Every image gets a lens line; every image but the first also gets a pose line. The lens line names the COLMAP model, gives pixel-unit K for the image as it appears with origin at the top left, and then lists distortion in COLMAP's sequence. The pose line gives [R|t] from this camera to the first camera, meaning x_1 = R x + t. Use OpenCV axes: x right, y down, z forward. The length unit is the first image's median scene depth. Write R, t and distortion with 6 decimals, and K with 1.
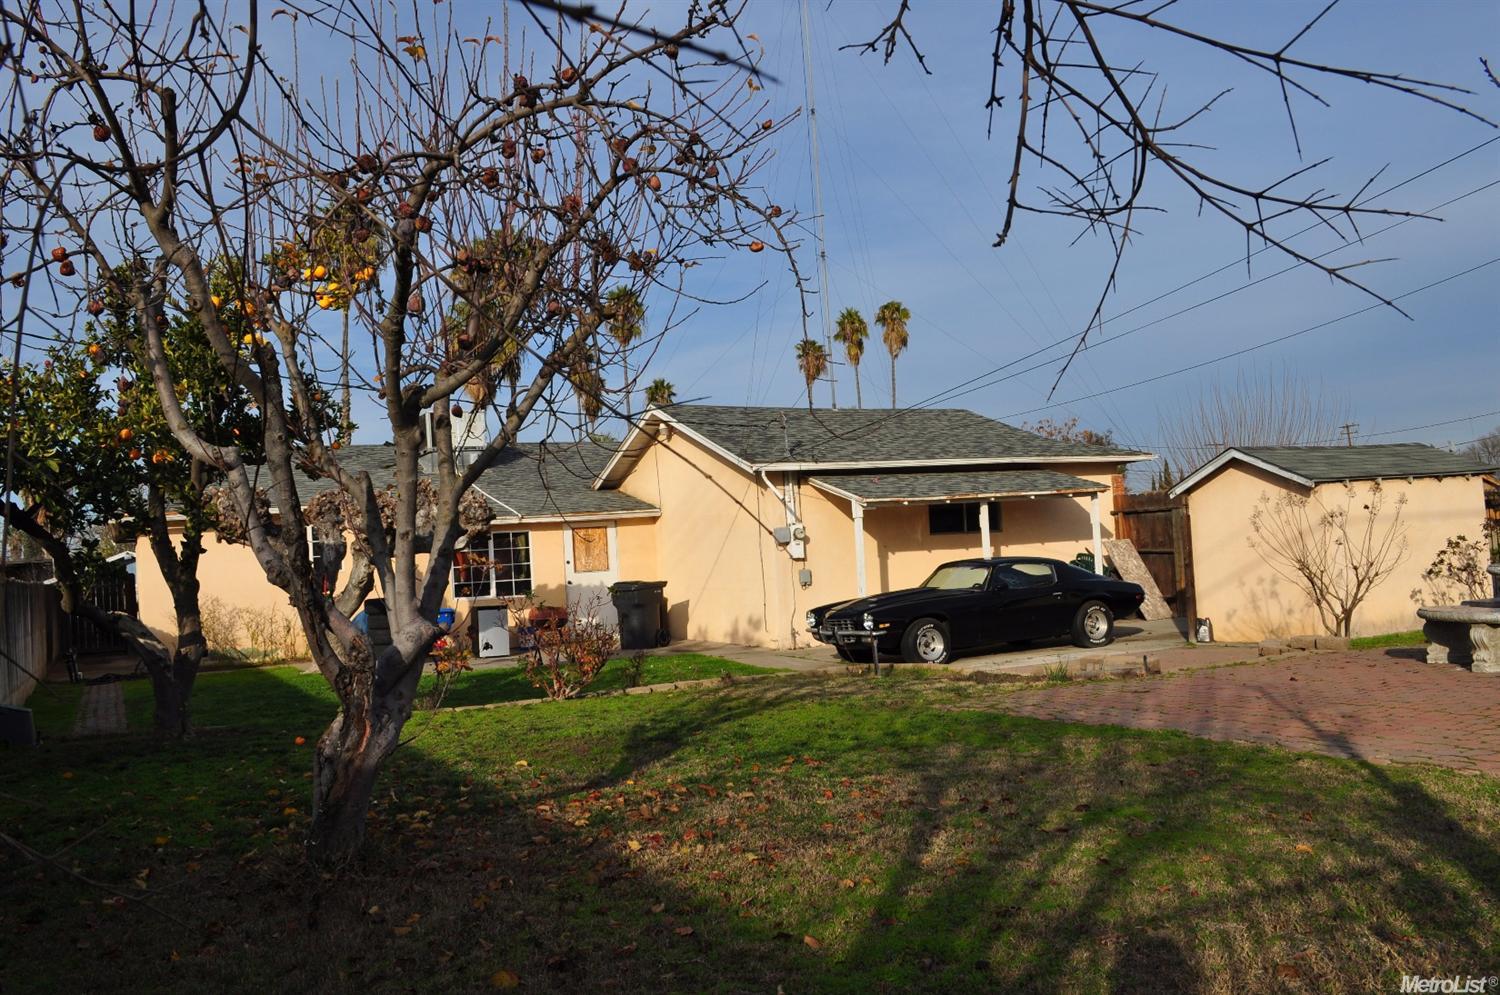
lens RADIAL K [[1294.9, 0, 750.0], [0, 1294.9, 497.5], [0, 0, 1]] dist [0.007060, 0.002213]
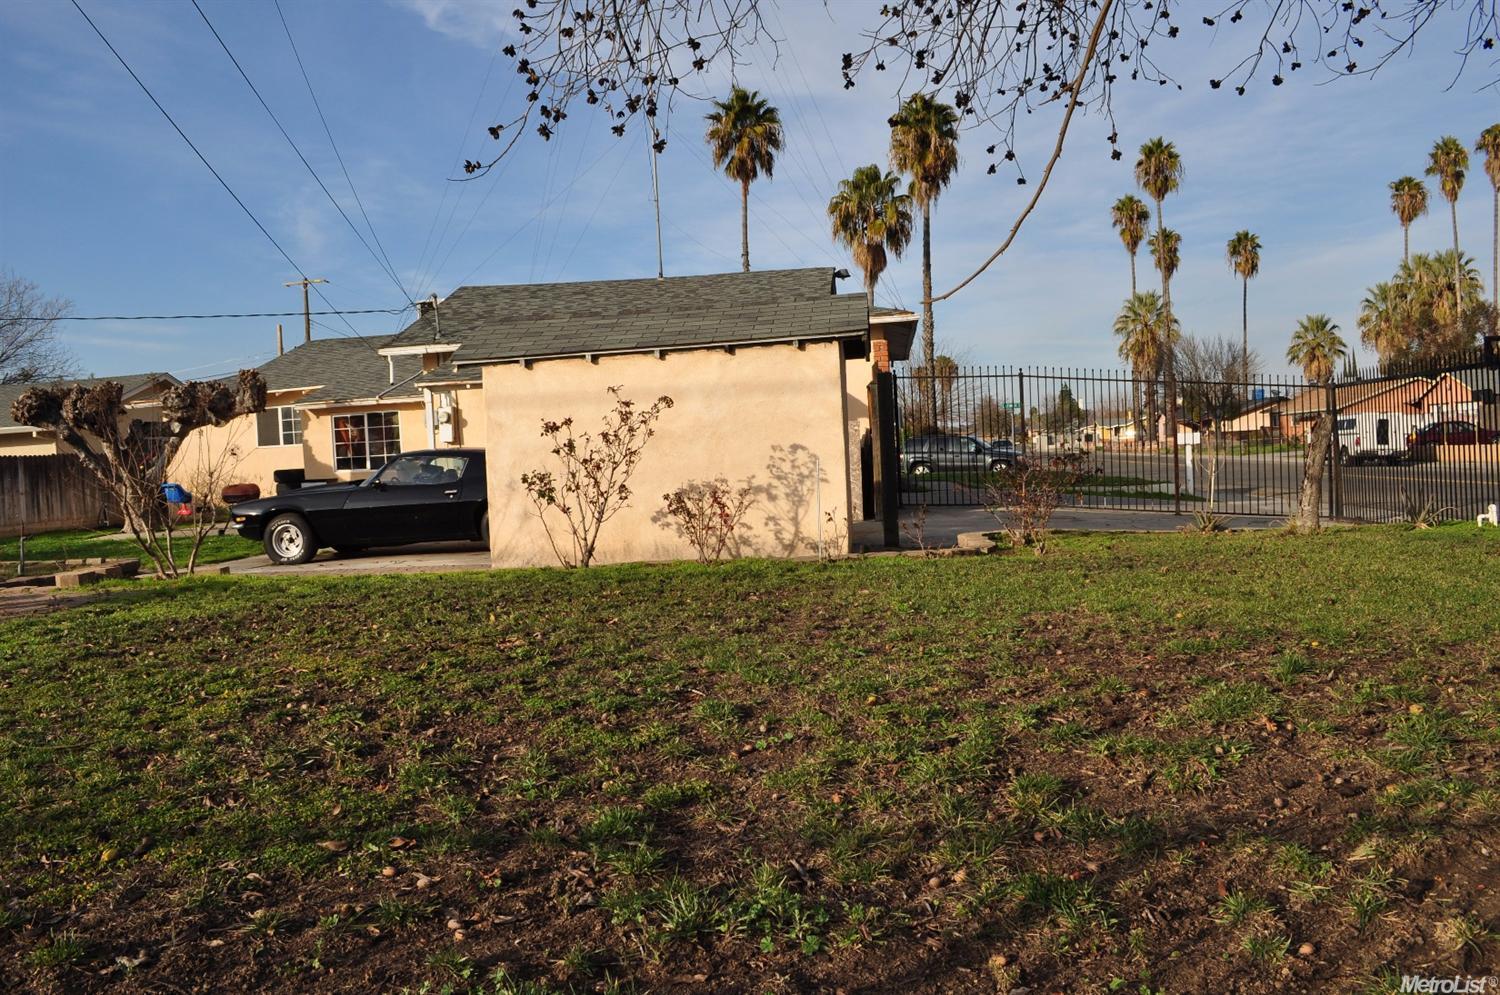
lens RADIAL K [[1190.5, 0, 726.4], [0, 1190.5, 502.9], [0, 0, 1]] dist [-0.087656, 0.013947]
pose [[0.828847, 0.043360, -0.557793, 0.628766], [0.025605, 0.993008, 0.115238, -0.005001], [0.558889, -0.109797, 0.821941, 0.325055]]
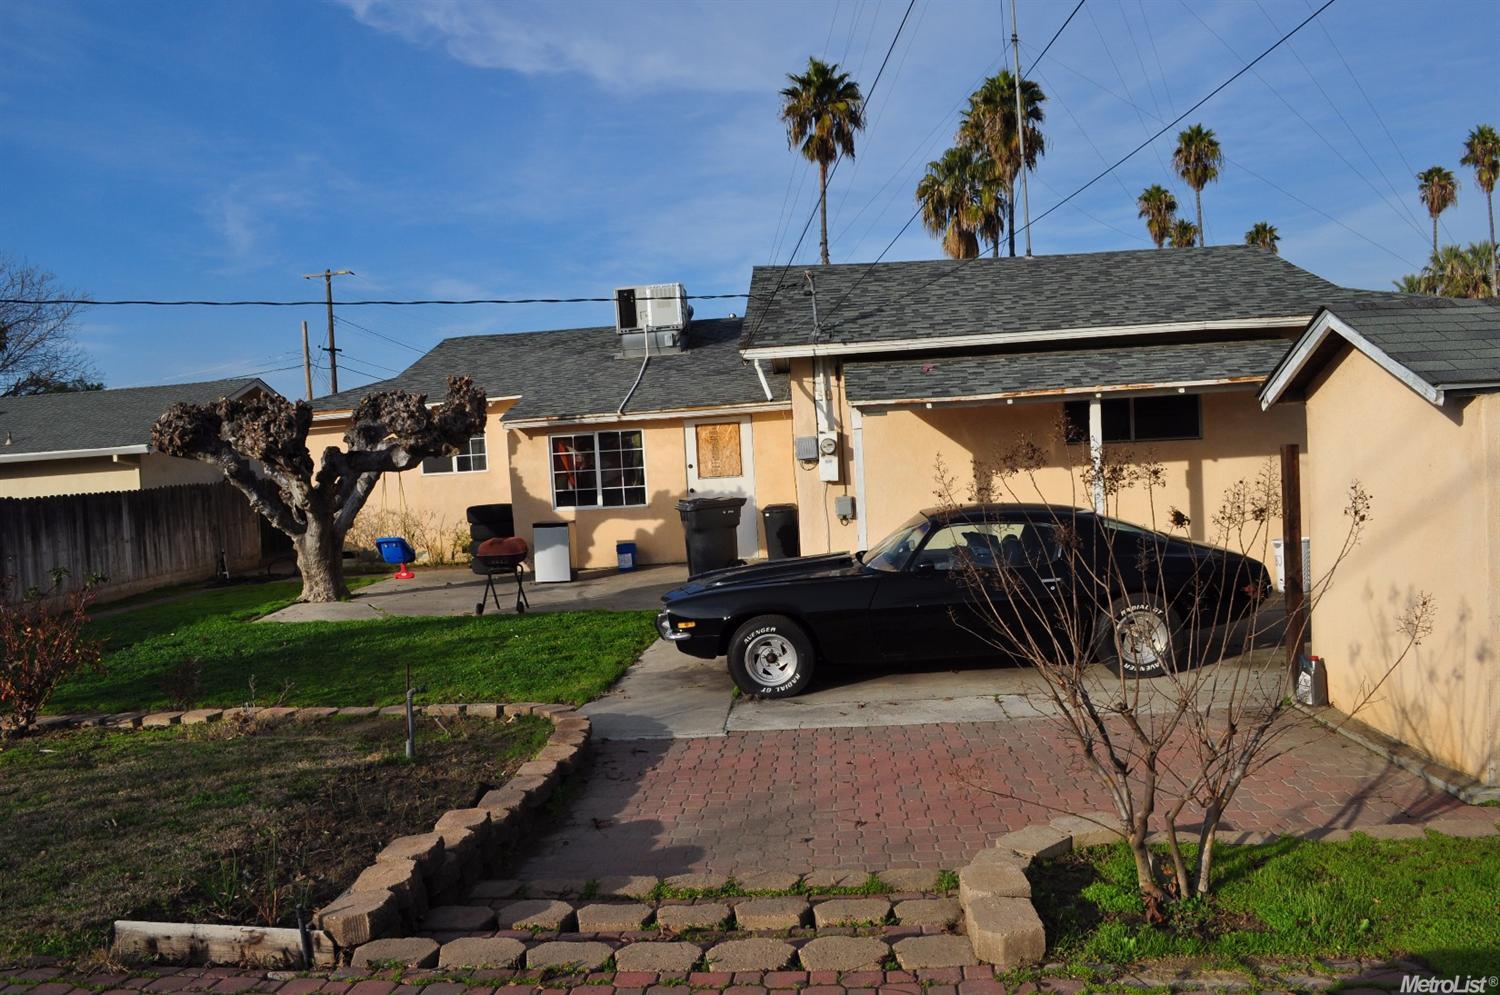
lens RADIAL K [[1190.5, 0, 726.4], [0, 1190.5, 502.9], [0, 0, 1]] dist [-0.087656, 0.013947]
pose [[0.852692, 0.036351, -0.521148, 0.284317], [0.030807, 0.992341, 0.119623, -0.017729], [0.521505, -0.118056, 0.845041, 0.371896]]
